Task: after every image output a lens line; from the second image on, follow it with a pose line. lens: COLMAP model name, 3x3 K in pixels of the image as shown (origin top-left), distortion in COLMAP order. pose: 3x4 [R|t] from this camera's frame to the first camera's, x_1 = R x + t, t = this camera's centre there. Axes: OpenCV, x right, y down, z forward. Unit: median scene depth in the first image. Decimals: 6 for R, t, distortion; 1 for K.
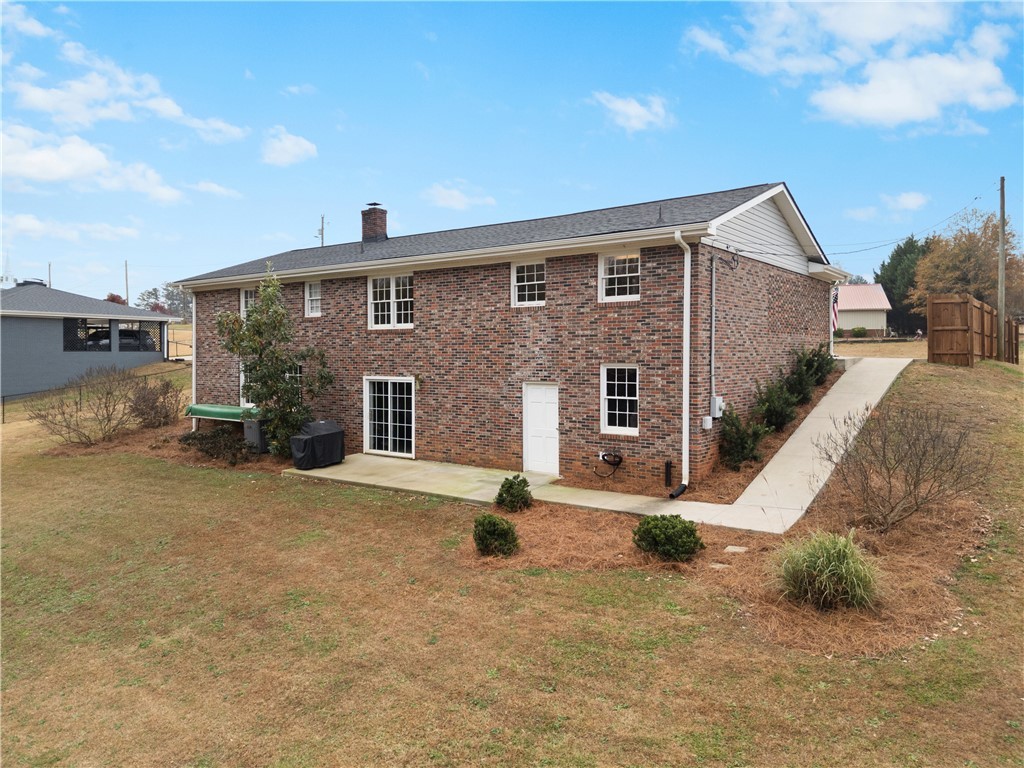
lens RADIAL K [[724.0, 0, 511.1], [0, 724.0, 367.2], [0, 0, 1]] dist [0.108416, -0.131773]
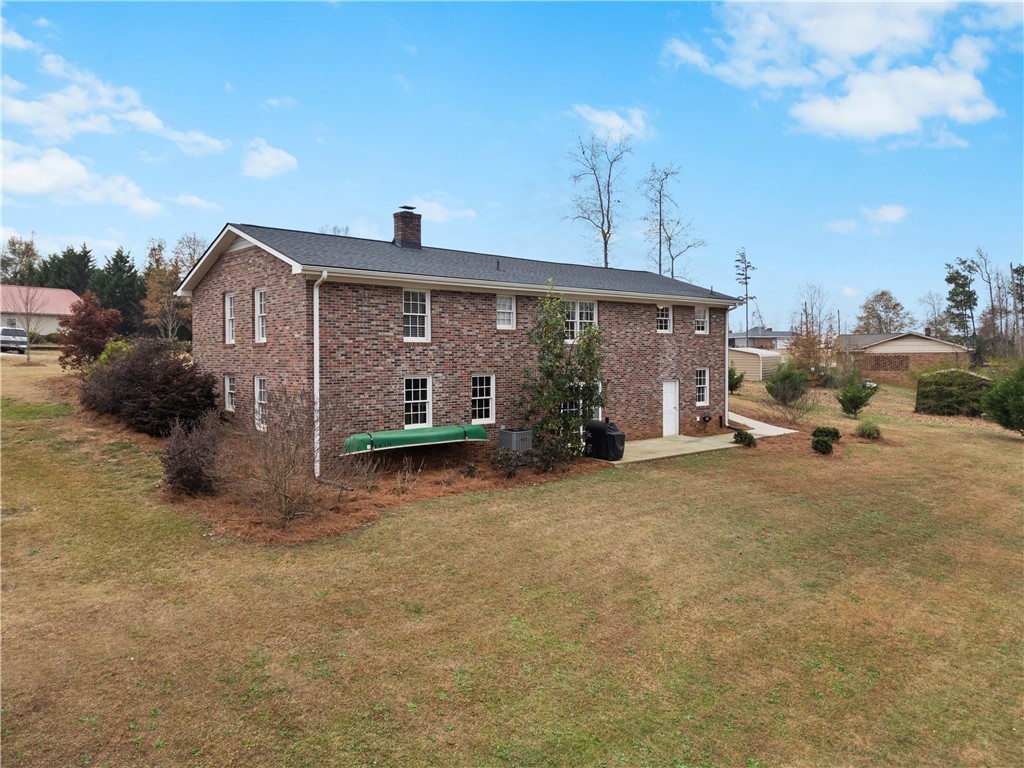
lens RADIAL K [[724.0, 0, 511.1], [0, 724.0, 367.2], [0, 0, 1]] dist [0.108416, -0.131773]
pose [[0.209203, -0.016607, 0.977731, -1.487520], [0.020080, 0.999718, 0.012683, -0.032834], [-0.977666, 0.016980, 0.209477, 0.913535]]
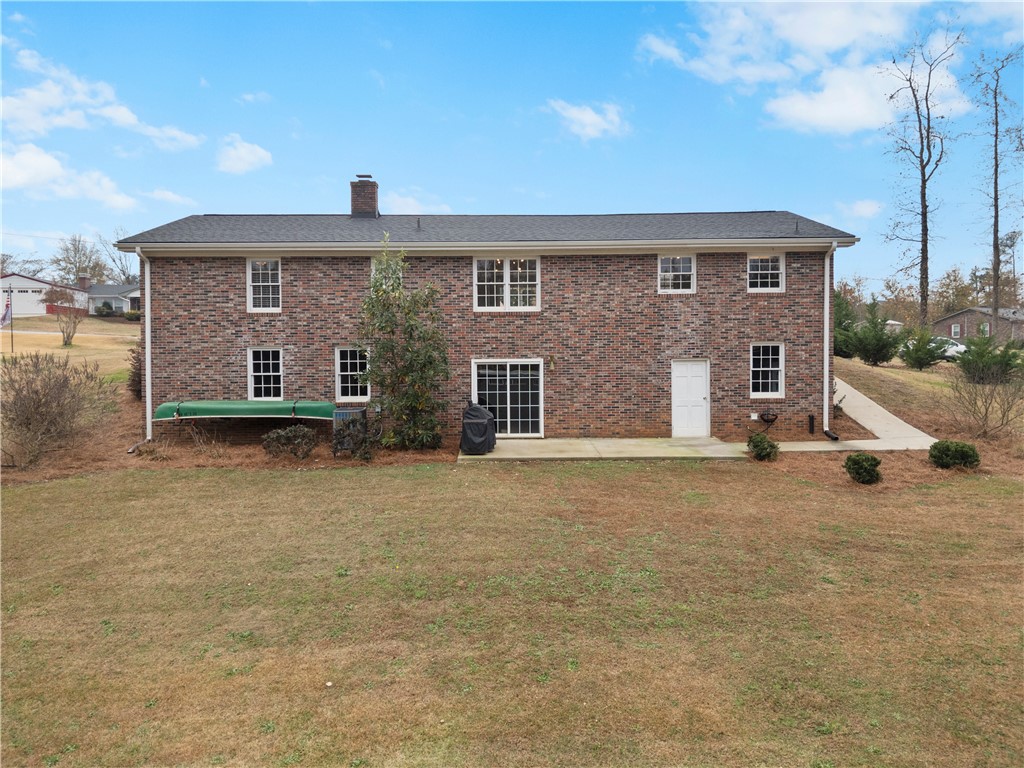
lens RADIAL K [[724.0, 0, 511.1], [0, 724.0, 367.2], [0, 0, 1]] dist [0.108416, -0.131773]
pose [[0.794830, -0.016212, 0.606616, -0.818762], [0.018237, 0.999830, 0.002825, 0.023024], [-0.606559, 0.008818, 0.794990, 0.218185]]
